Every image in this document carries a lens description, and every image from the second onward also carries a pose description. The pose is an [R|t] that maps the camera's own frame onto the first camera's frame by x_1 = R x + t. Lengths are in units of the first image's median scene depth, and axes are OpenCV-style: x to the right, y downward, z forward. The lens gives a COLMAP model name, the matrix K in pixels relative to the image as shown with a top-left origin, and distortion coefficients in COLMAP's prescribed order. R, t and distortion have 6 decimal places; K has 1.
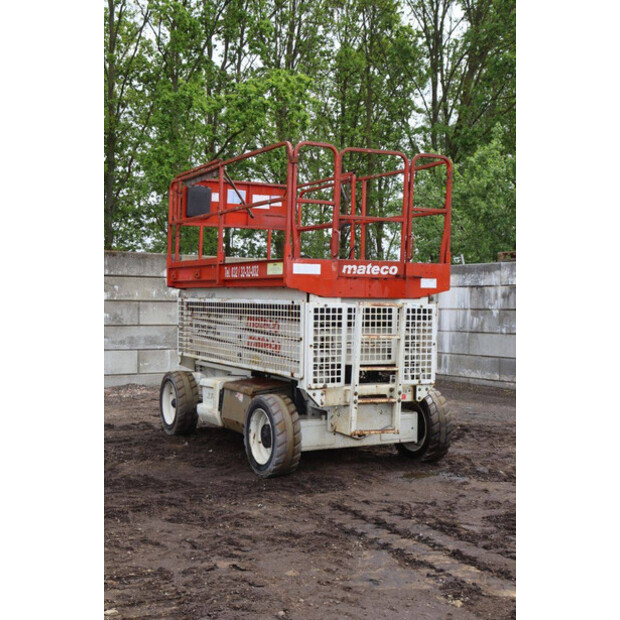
lens RADIAL K [[865.4, 0, 304.4], [0, 865.4, 309.9], [0, 0, 1]] dist [0.050061, 0.000000]
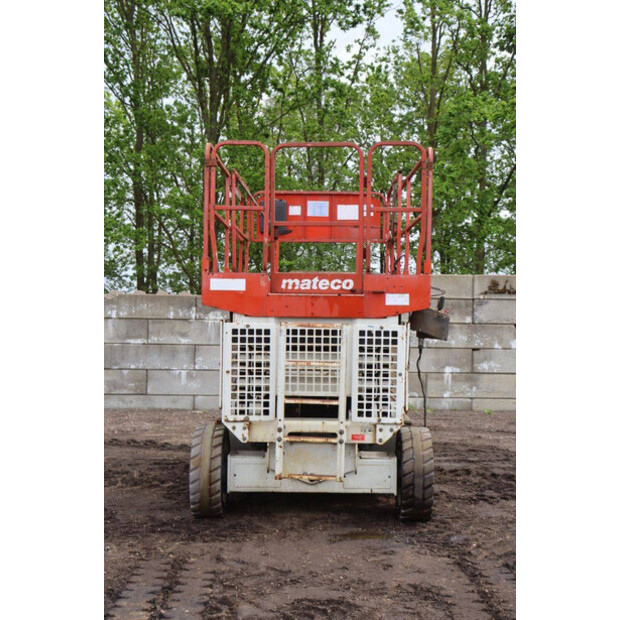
lens RADIAL K [[865.4, 0, 306.3], [0, 865.4, 311.7], [0, 0, 1]] dist [0.050061, 0.000000]
pose [[0.875992, -0.003486, -0.482313, 0.478198], [-0.007898, 0.999736, -0.021570, -0.001076], [0.482261, 0.022704, 0.875733, 0.256246]]
